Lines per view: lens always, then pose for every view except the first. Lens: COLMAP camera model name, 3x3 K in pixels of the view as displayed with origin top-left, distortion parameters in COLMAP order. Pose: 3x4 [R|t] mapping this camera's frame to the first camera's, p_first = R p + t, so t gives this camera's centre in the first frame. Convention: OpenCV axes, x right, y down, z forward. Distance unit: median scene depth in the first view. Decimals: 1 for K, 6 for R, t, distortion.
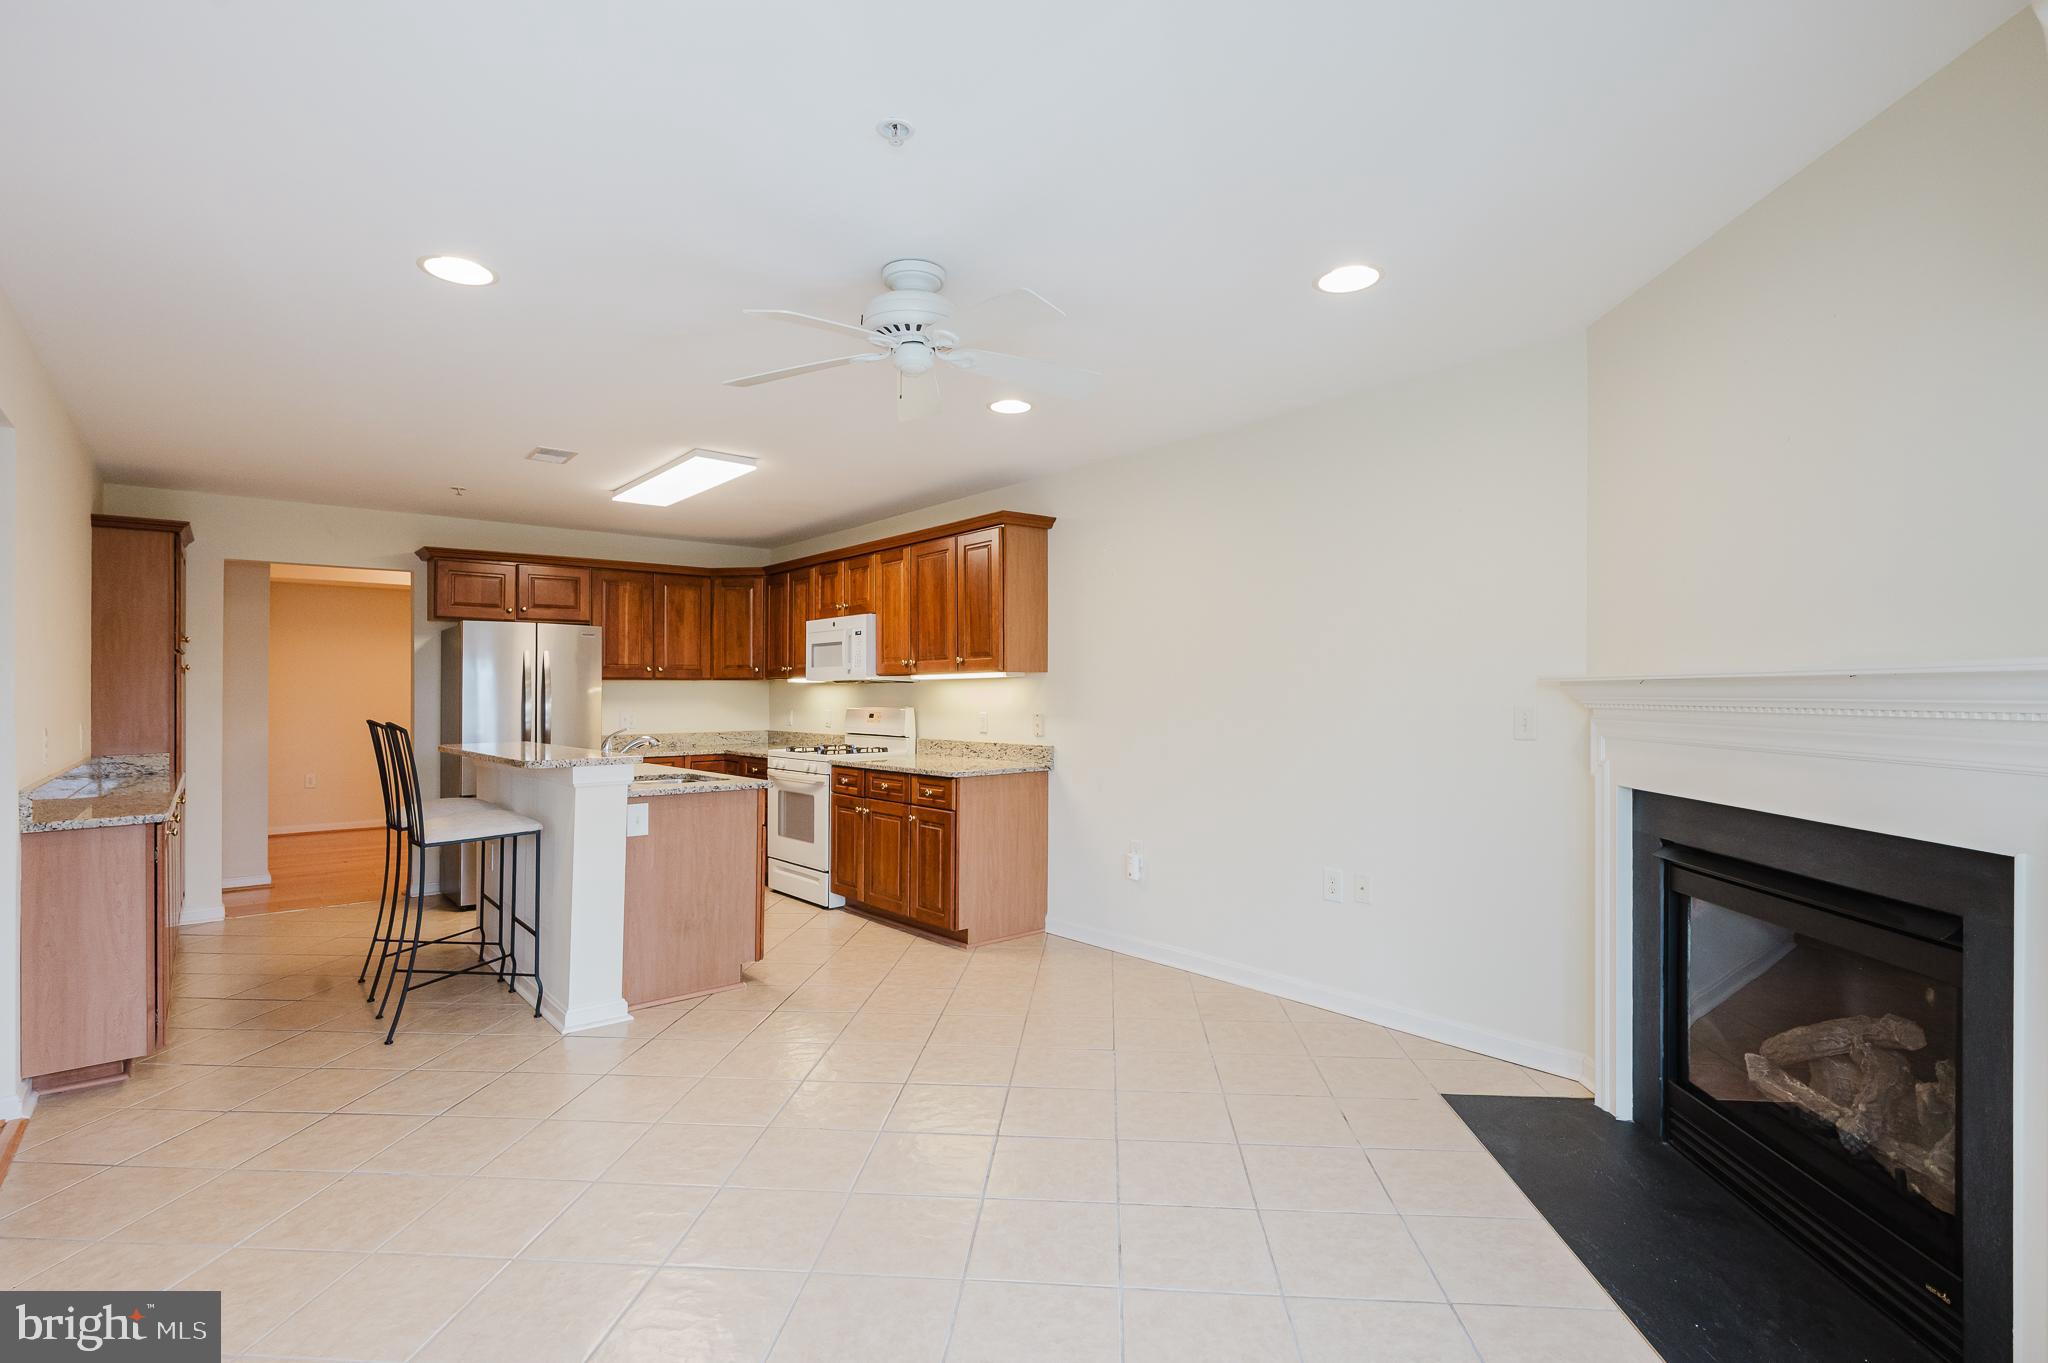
lens RADIAL K [[962.3, 0, 1024.0], [0, 962.3, 681.5], [0, 0, 1]] dist [-0.001141, -0.000559]
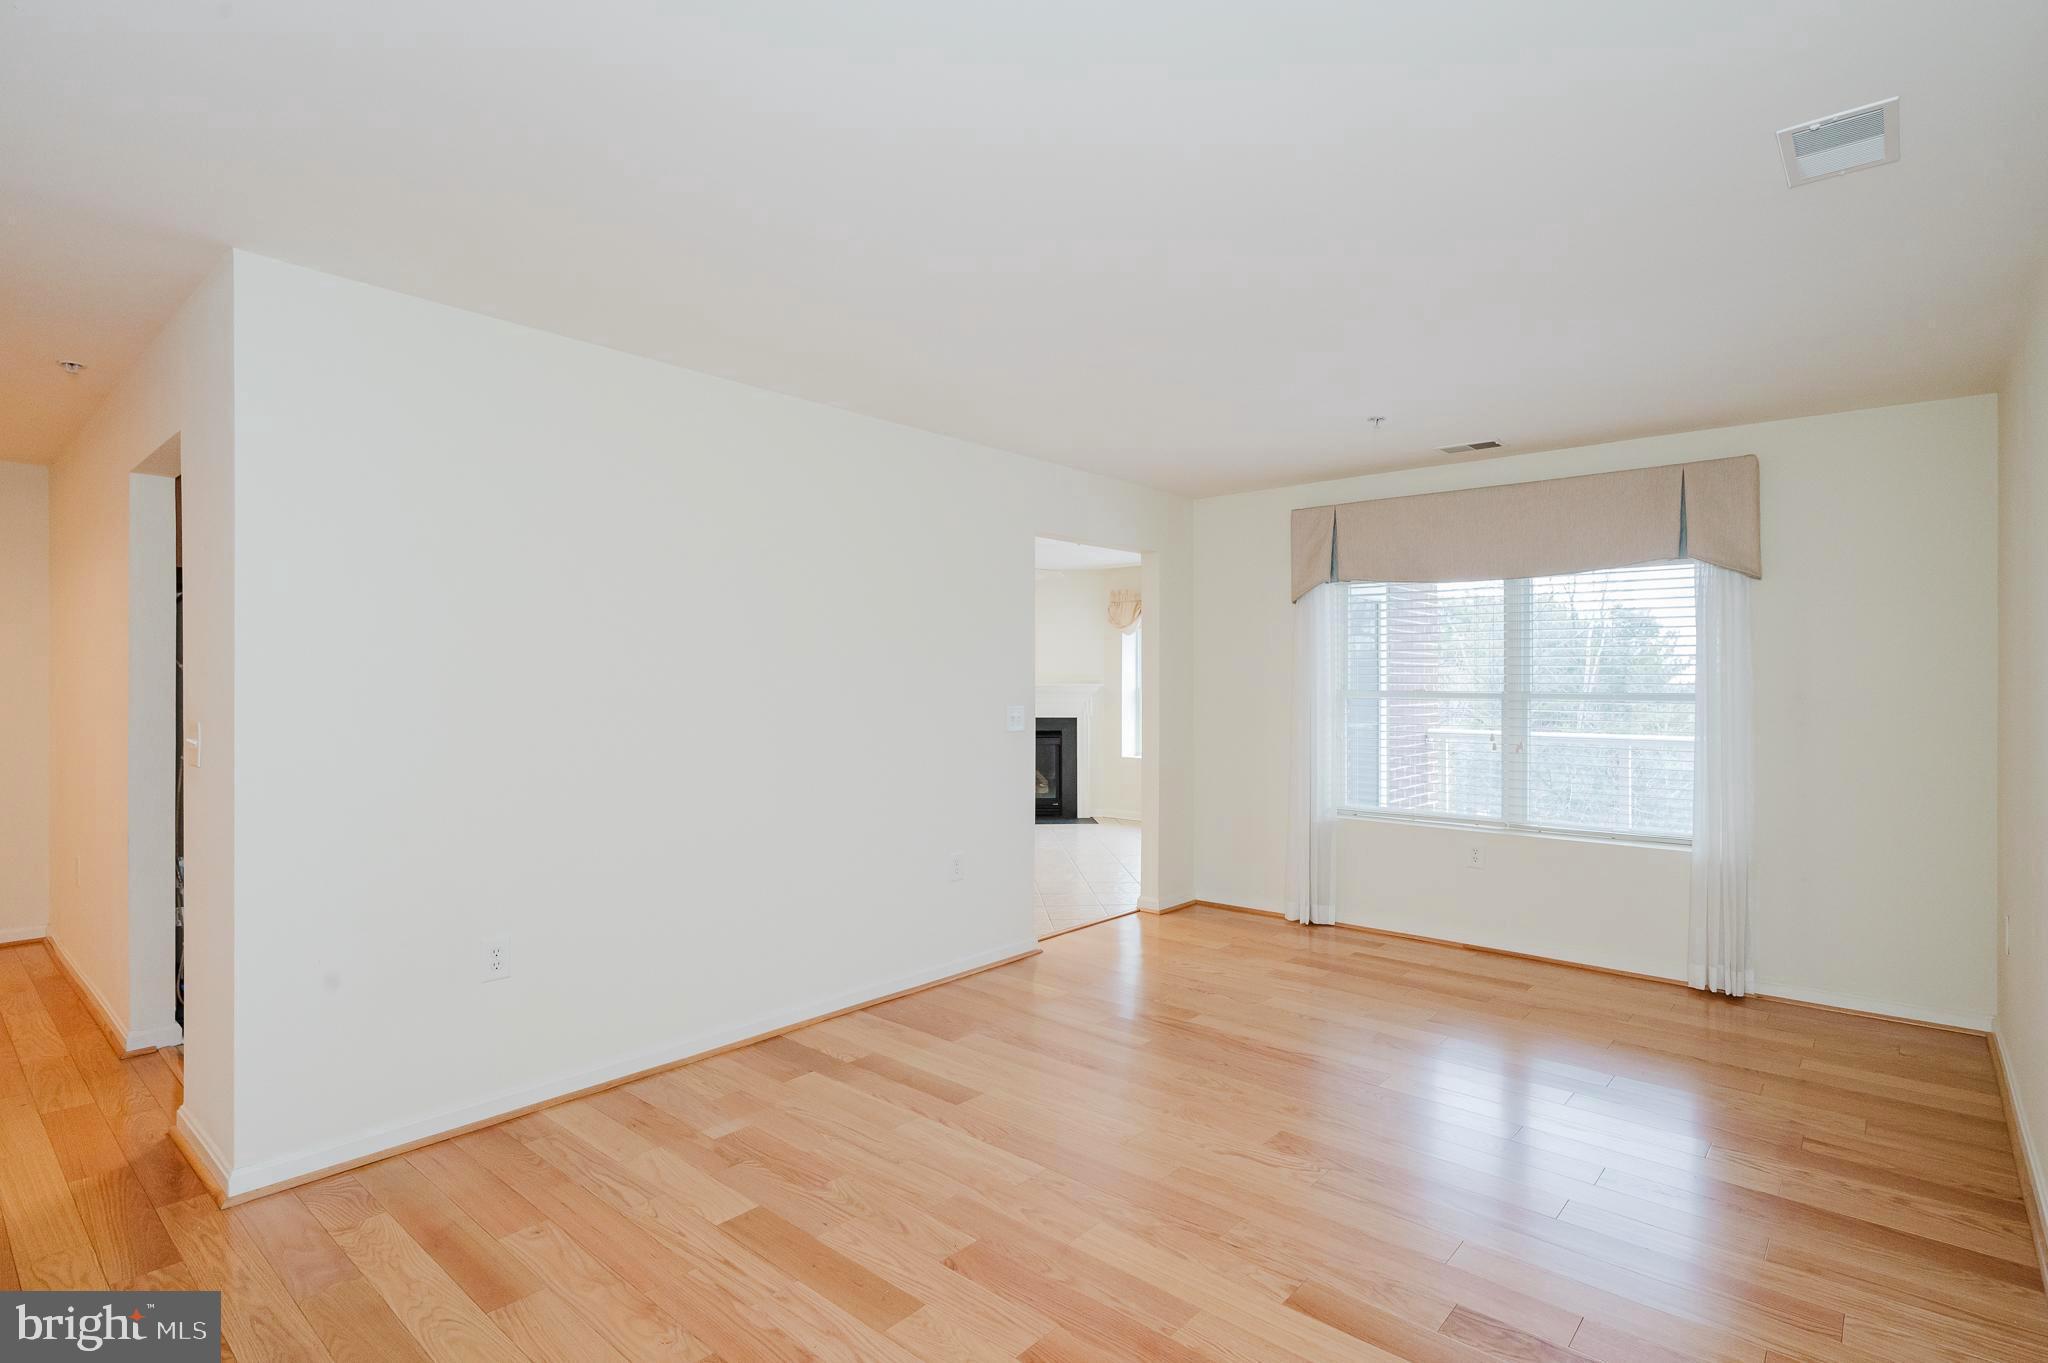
lens RADIAL K [[1008.4, 0, 1014.7], [0, 1008.4, 678.6], [0, 0, 1]] dist [-0.001499, 0.000186]
pose [[-0.148138, 0.007169, 0.988941, -1.536898], [-0.013143, 0.999871, -0.009217, 0.001165], [-0.988879, -0.014364, -0.148025, 0.698602]]
